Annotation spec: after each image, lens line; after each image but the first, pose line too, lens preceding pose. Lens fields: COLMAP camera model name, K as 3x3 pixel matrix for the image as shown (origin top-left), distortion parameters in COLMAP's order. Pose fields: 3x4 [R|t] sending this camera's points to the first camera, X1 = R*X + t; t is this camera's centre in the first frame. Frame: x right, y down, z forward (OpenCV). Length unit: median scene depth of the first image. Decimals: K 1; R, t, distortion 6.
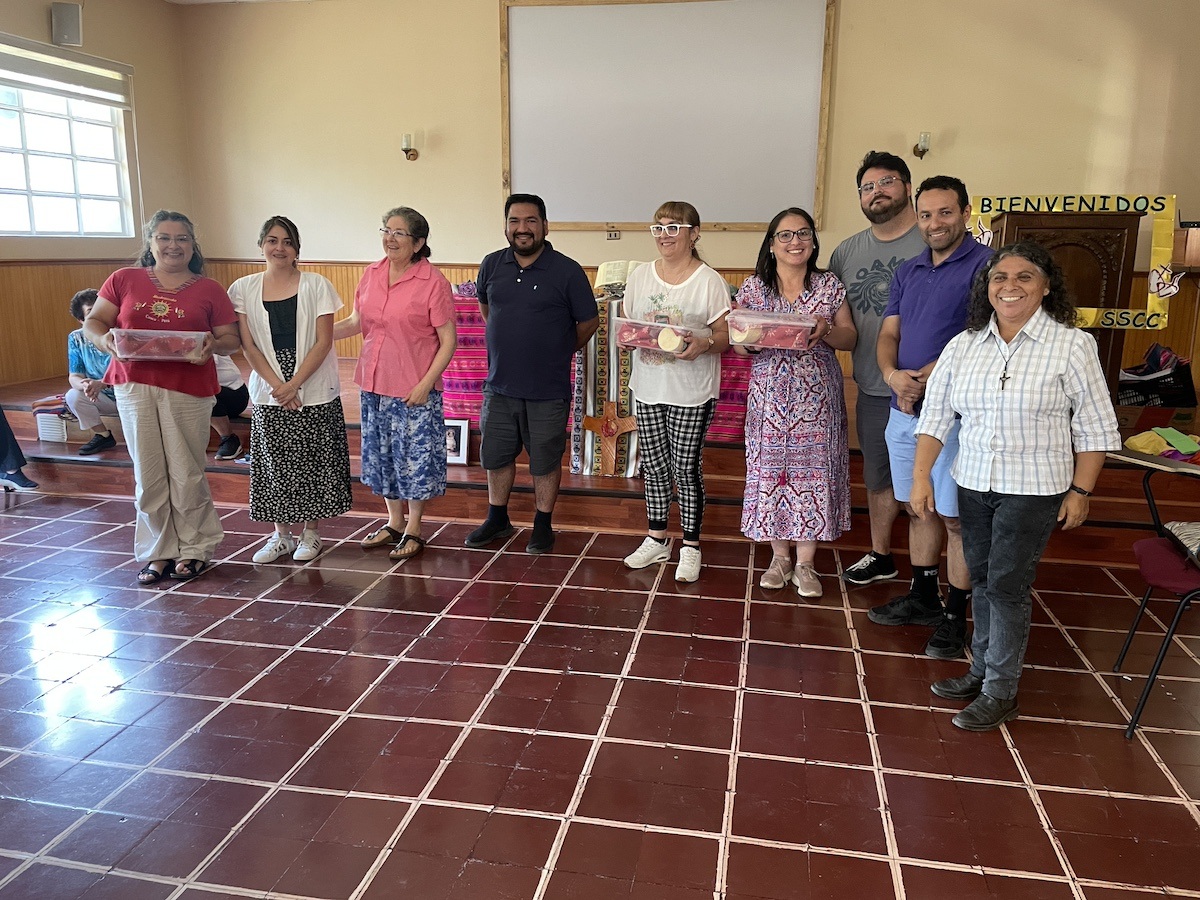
lens RADIAL K [[911.0, 0, 600.0], [0, 911.0, 450.0], [0, 0, 1]] dist [0.089742, -0.121417]
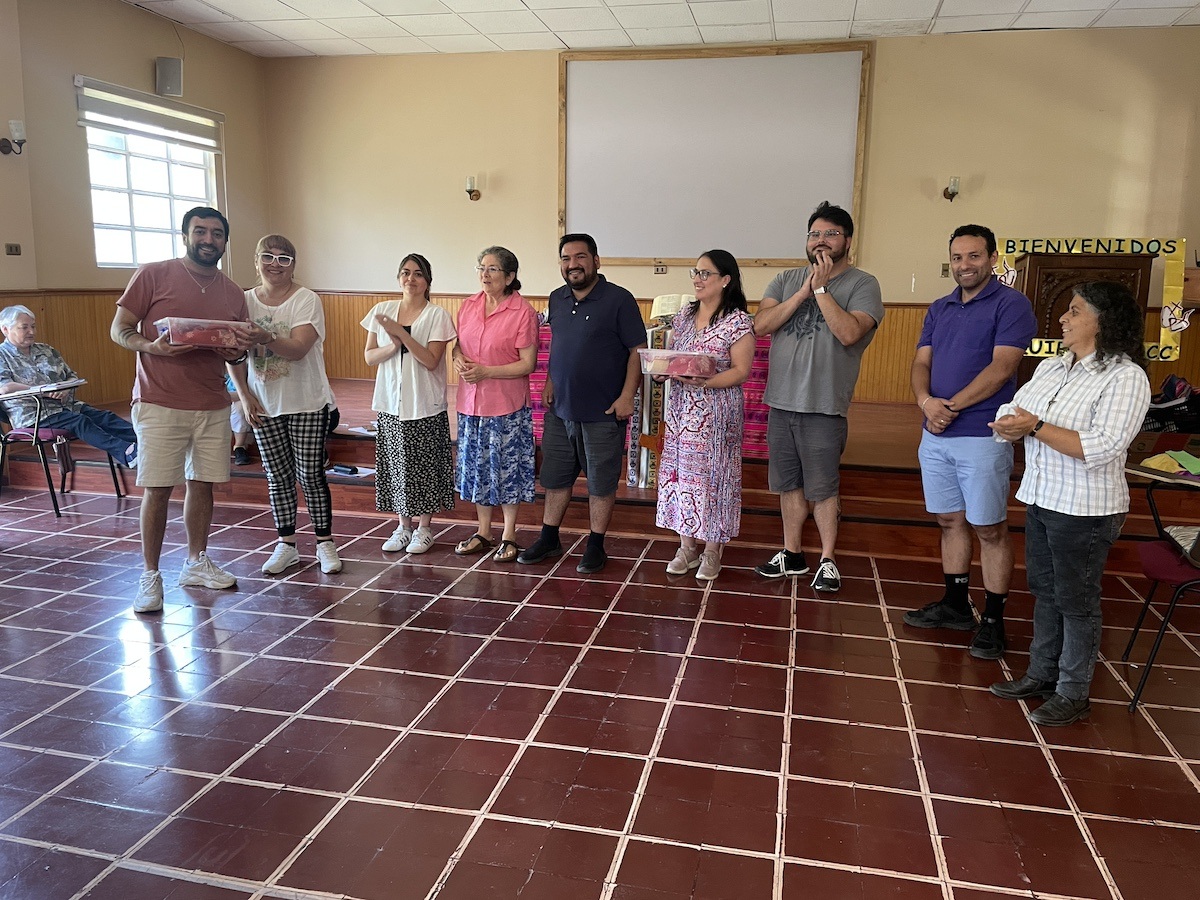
lens RADIAL K [[911.0, 0, 600.0], [0, 911.0, 450.0], [0, 0, 1]] dist [0.089742, -0.121417]
pose [[0.999498, 0.011990, -0.029329, -0.045970], [-0.012910, 0.999425, -0.031362, 0.022954], [0.028936, 0.031725, 0.999078, -0.137592]]
